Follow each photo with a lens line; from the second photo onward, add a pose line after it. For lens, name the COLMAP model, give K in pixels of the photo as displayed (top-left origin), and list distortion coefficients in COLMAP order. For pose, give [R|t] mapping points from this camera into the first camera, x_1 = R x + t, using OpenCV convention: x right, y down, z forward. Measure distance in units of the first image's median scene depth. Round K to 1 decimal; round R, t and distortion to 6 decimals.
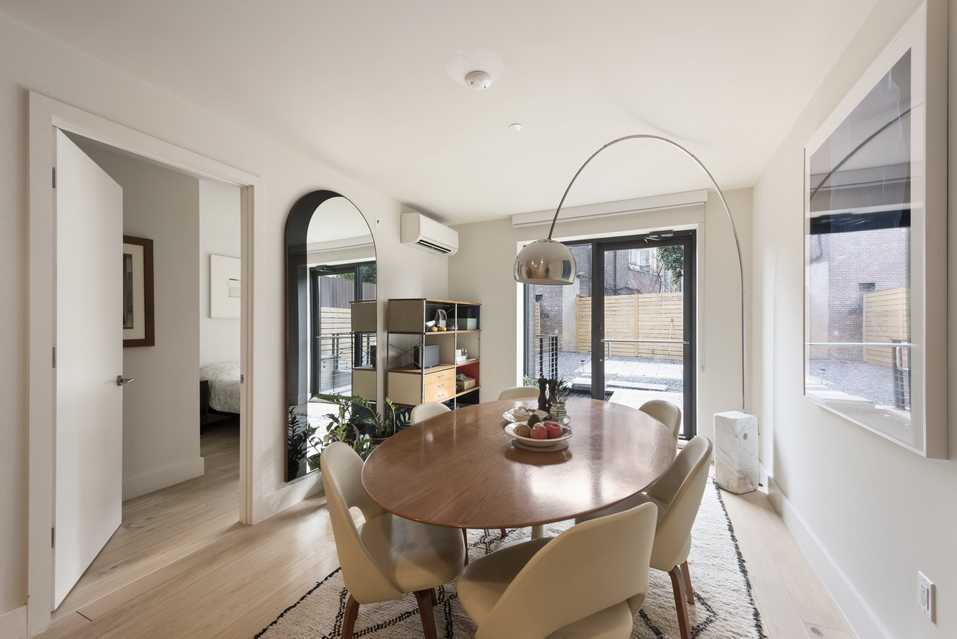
lens RADIAL K [[377.4, 0, 480.3], [0, 377.4, 323.3], [0, 0, 1]] dist [0.010736, -0.001025]
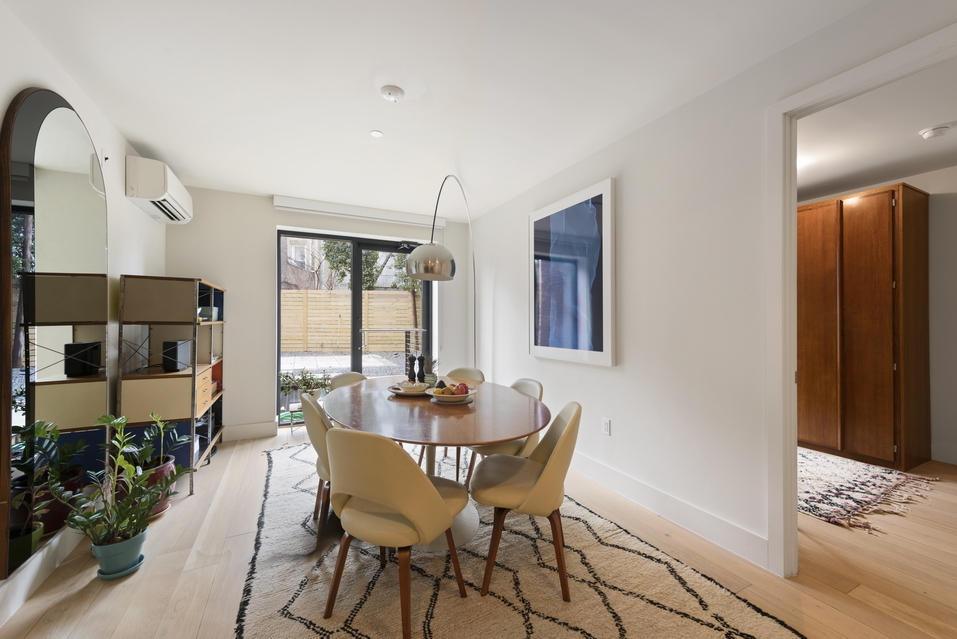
lens RADIAL K [[377.4, 0, 478.4], [0, 377.4, 318.8], [0, 0, 1]] dist [0.010736, -0.001025]
pose [[0.622678, 0.004617, 0.782464, -0.345800], [-0.002106, 0.999989, -0.004225, 0.016417], [-0.782475, 0.000983, 0.622681, 0.047011]]
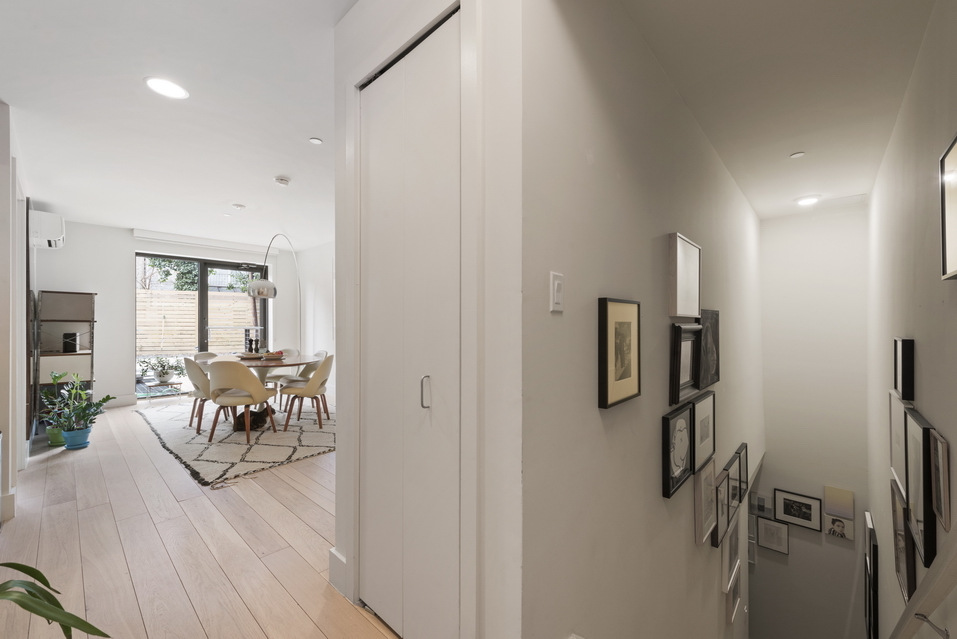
lens RADIAL K [[377.4, 0, 481.0], [0, 377.4, 322.7], [0, 0, 1]] dist [0.010736, -0.001025]
pose [[0.299277, -0.001096, 0.954166, -0.830459], [0.000830, 0.999999, 0.000888, 0.026640], [-0.954166, 0.000526, 0.299278, -0.508983]]
